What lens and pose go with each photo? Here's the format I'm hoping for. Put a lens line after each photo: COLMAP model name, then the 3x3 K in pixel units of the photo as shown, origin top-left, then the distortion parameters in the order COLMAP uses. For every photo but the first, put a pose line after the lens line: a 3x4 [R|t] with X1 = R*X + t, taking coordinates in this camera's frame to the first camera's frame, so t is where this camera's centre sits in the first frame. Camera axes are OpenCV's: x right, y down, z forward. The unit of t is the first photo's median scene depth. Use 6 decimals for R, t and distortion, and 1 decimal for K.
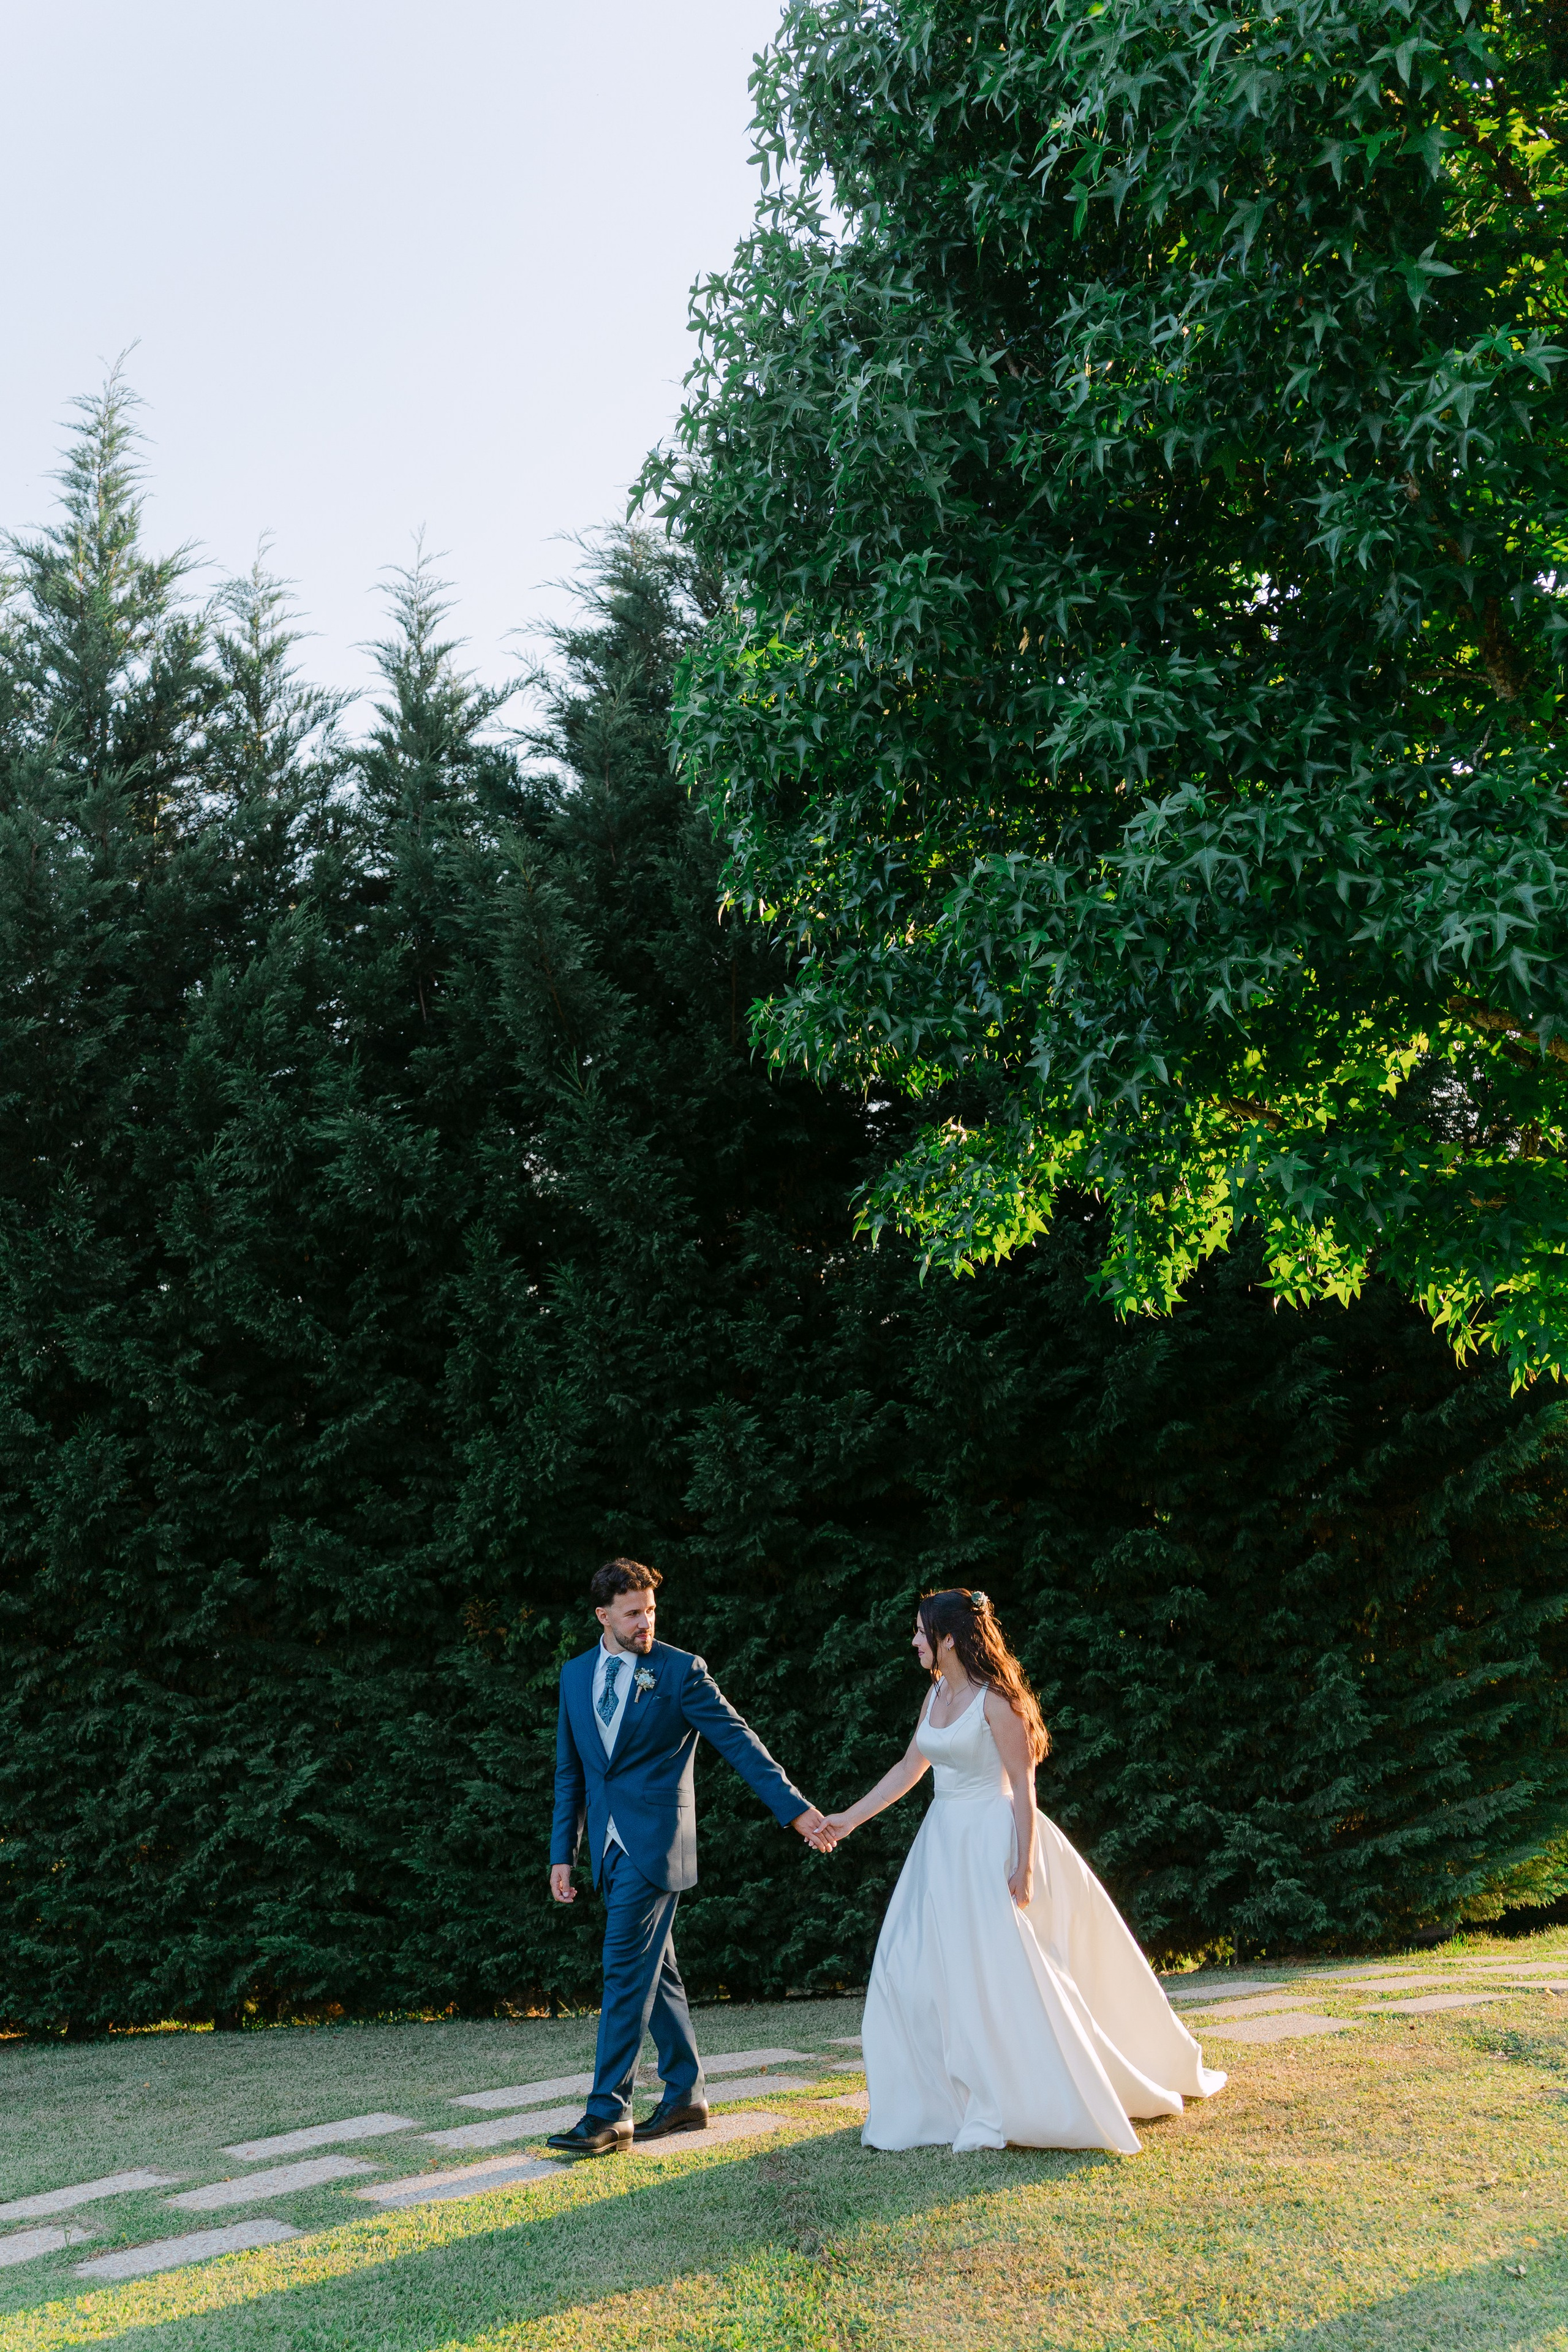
lens RADIAL K [[2303.7, 0, 772.5], [0, 2303.7, 1162.9], [0, 0, 1]] dist [0.001075, -0.004498]
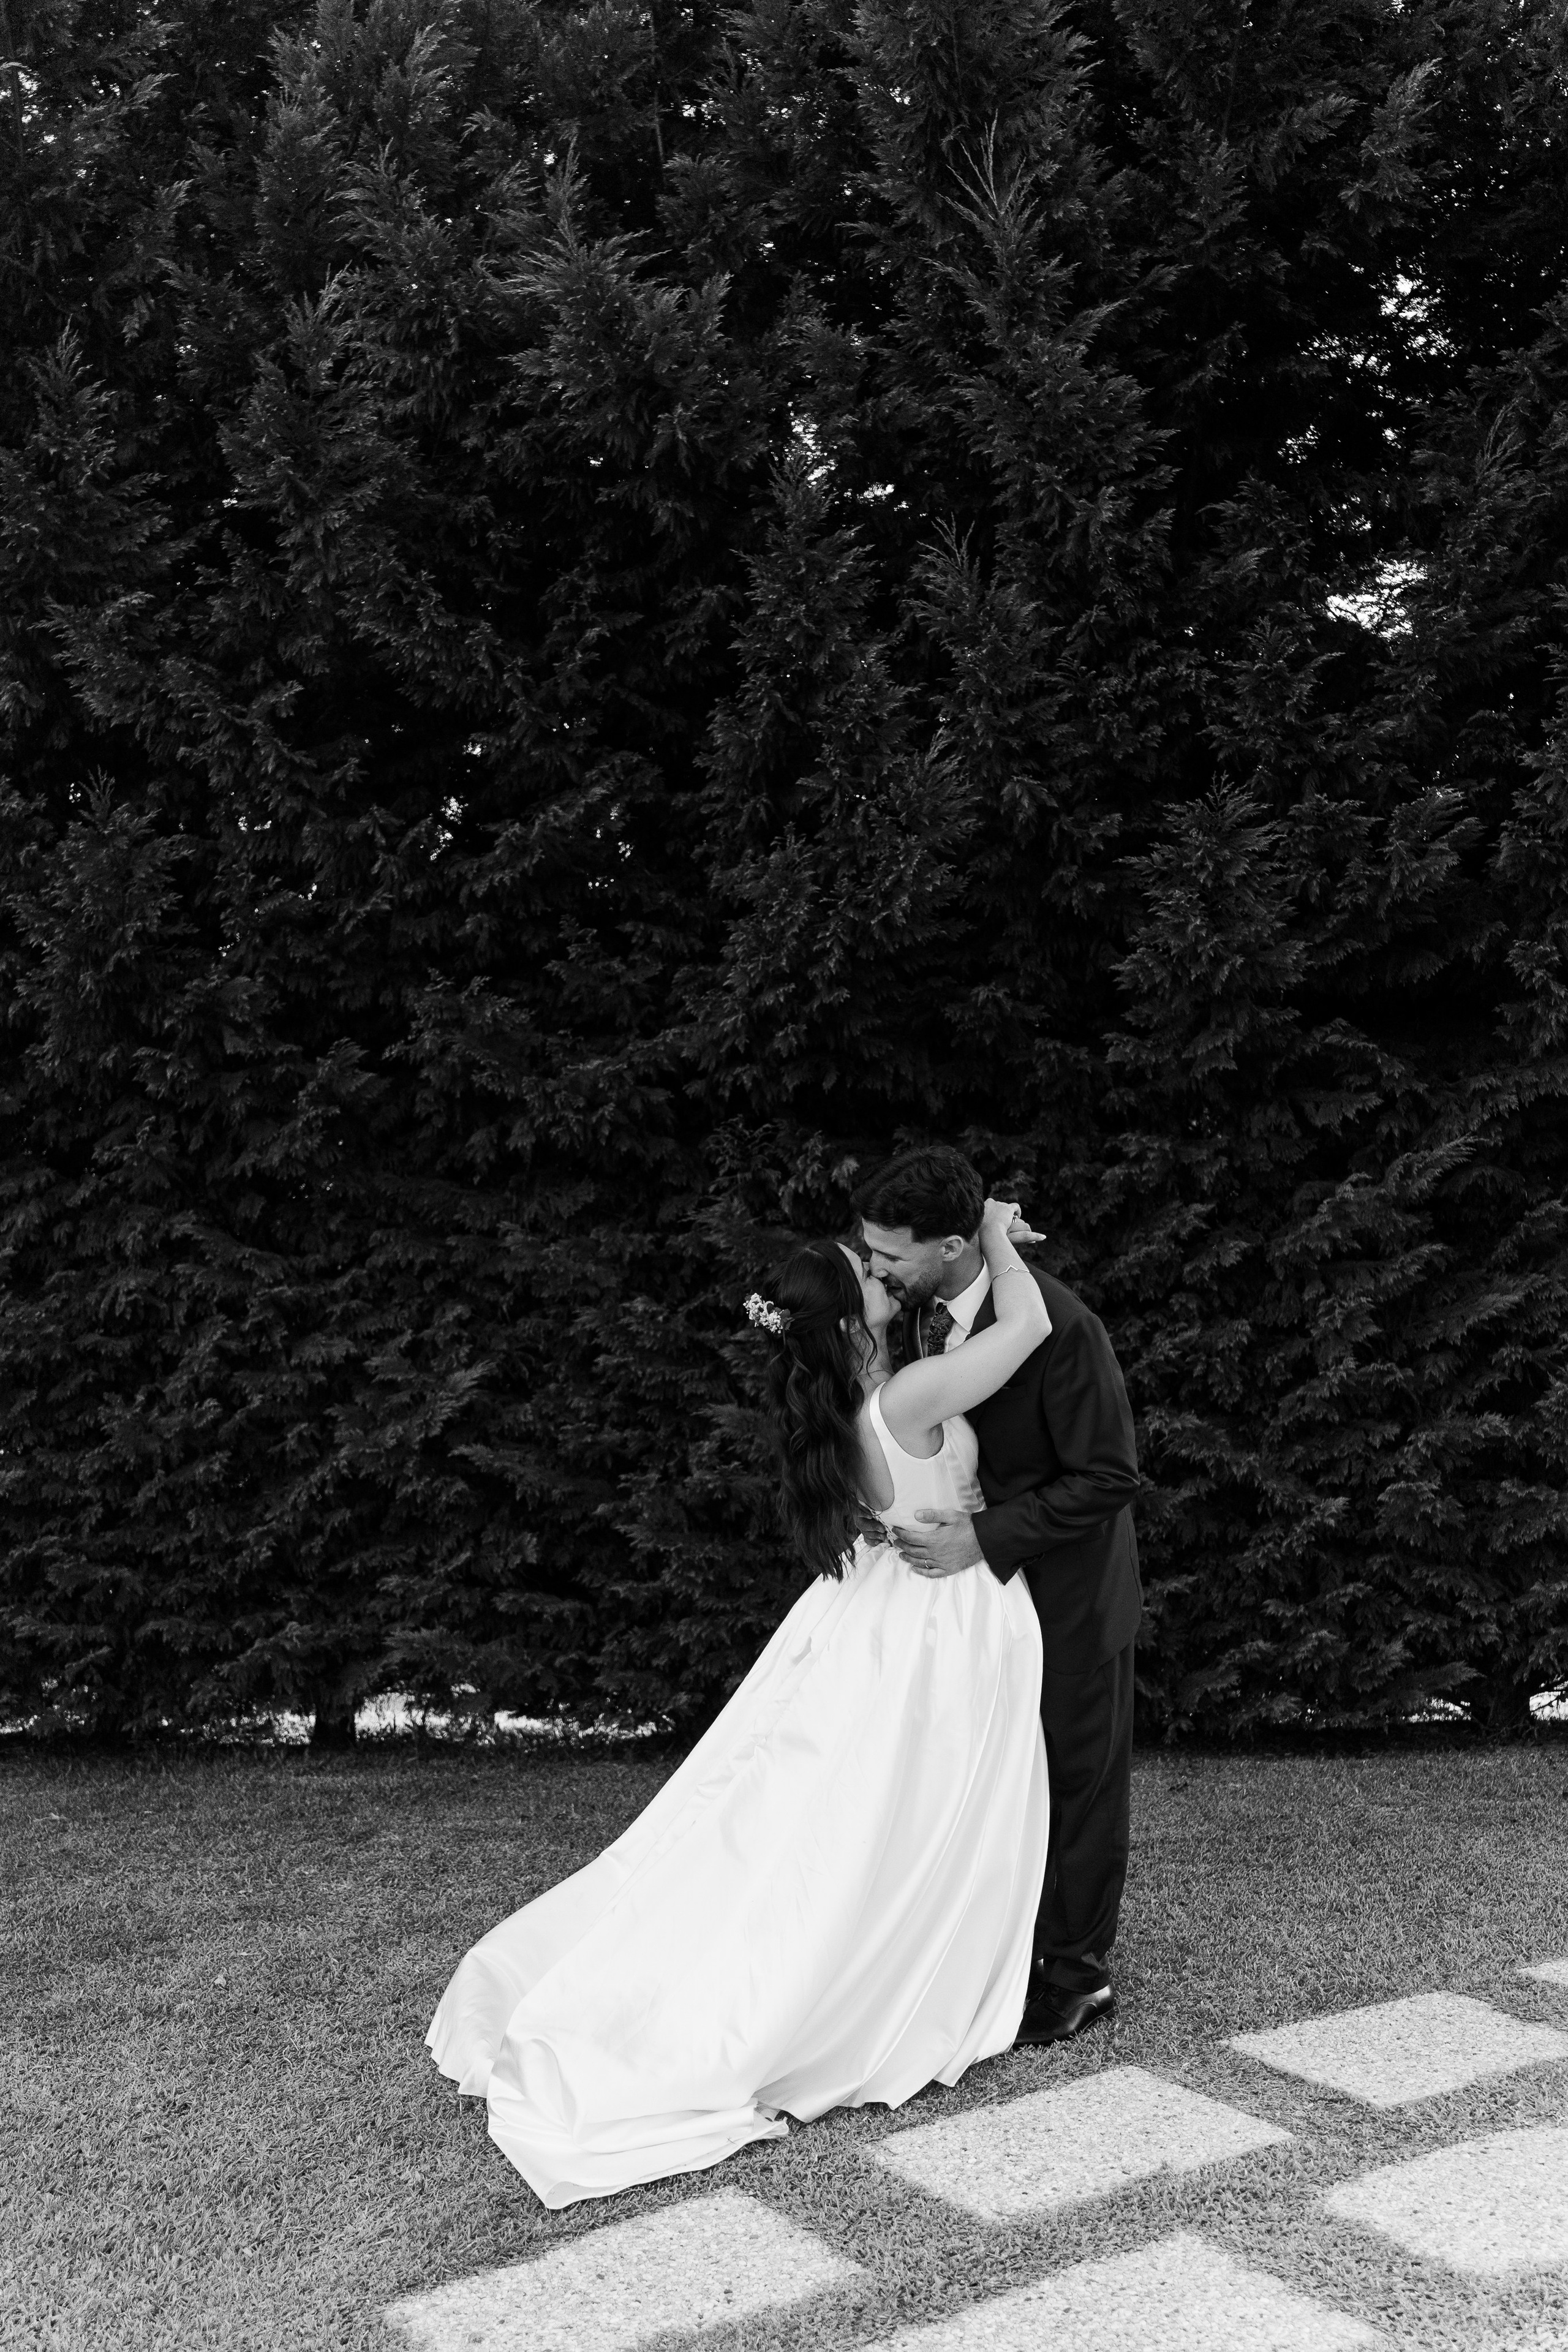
lens RADIAL K [[2298.3, 0, 774.1], [0, 2298.3, 1176.8], [0, 0, 1]] dist [-0.000002, 0.000924]
pose [[0.998976, 0.042818, -0.014580, -0.110829], [-0.039208, 0.980436, 0.192895, 0.085200], [0.022554, -0.192126, 0.981111, 0.396836]]
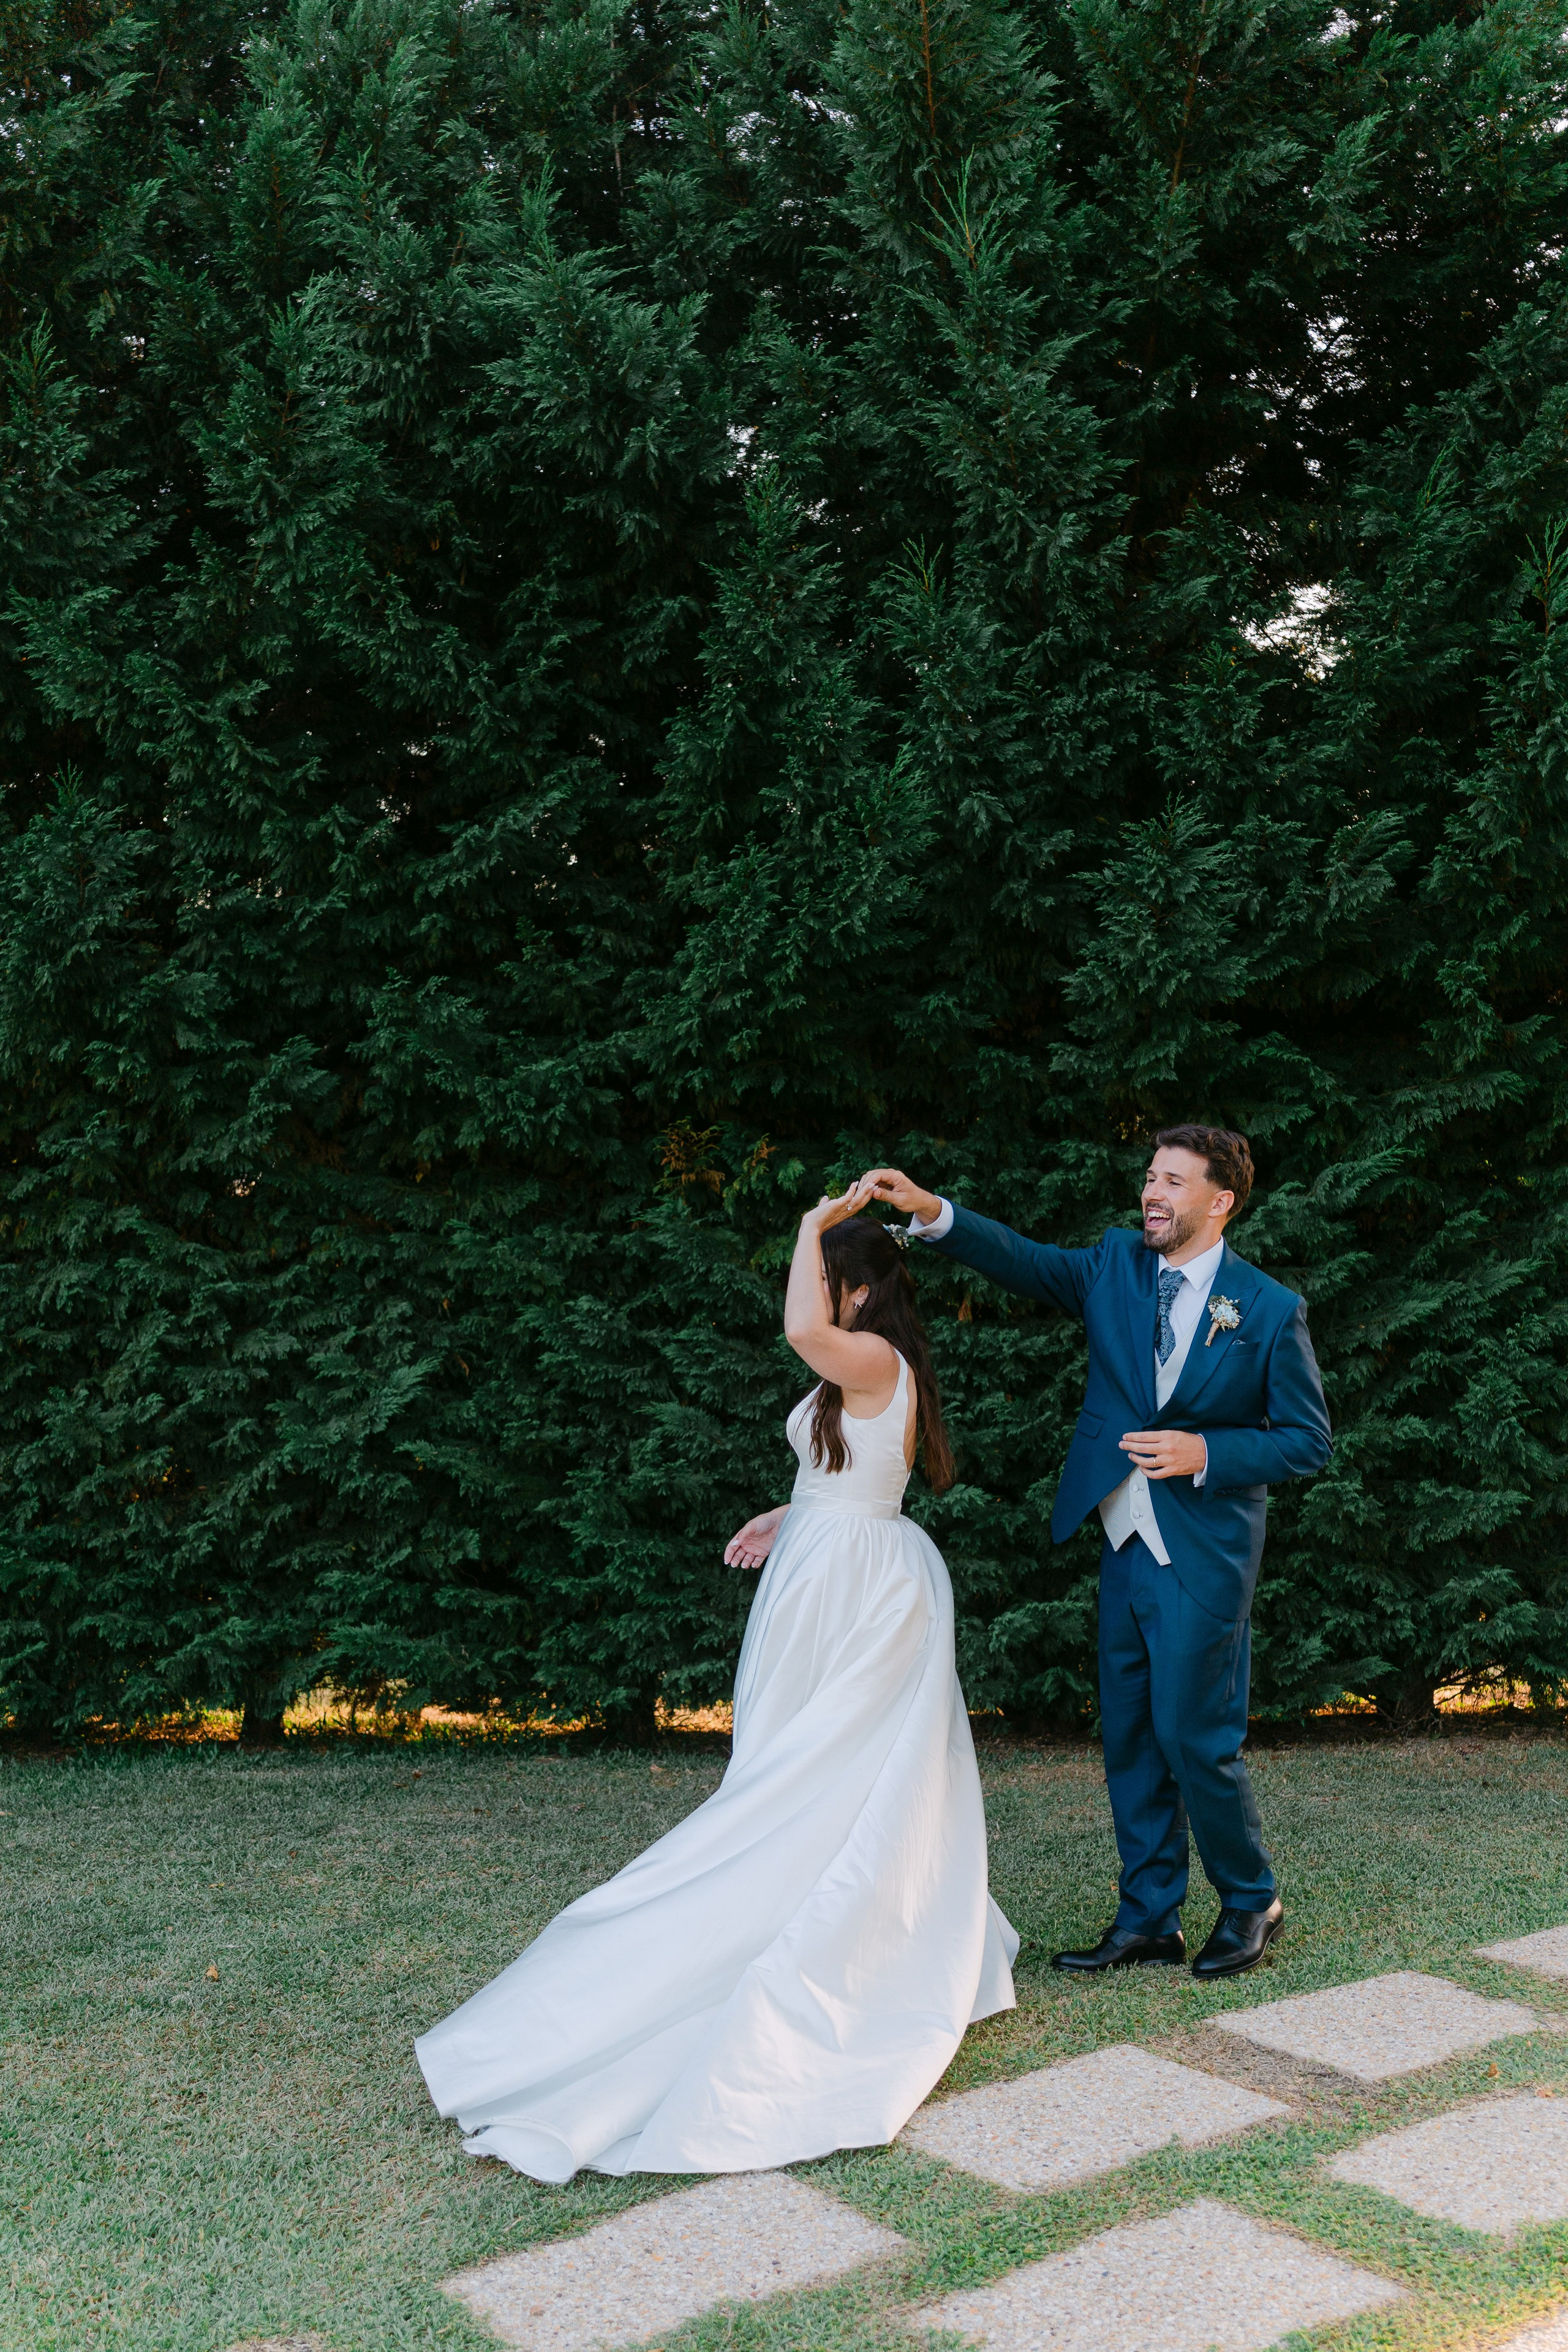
lens RADIAL K [[2303.7, 0, 772.5], [0, 2303.7, 1162.9], [0, 0, 1]] dist [0.001075, -0.004498]
pose [[0.997245, 0.055714, 0.048979, -0.137004], [-0.063896, 0.980551, 0.185573, 0.082664], [-0.037687, -0.188191, 0.981409, 0.386319]]
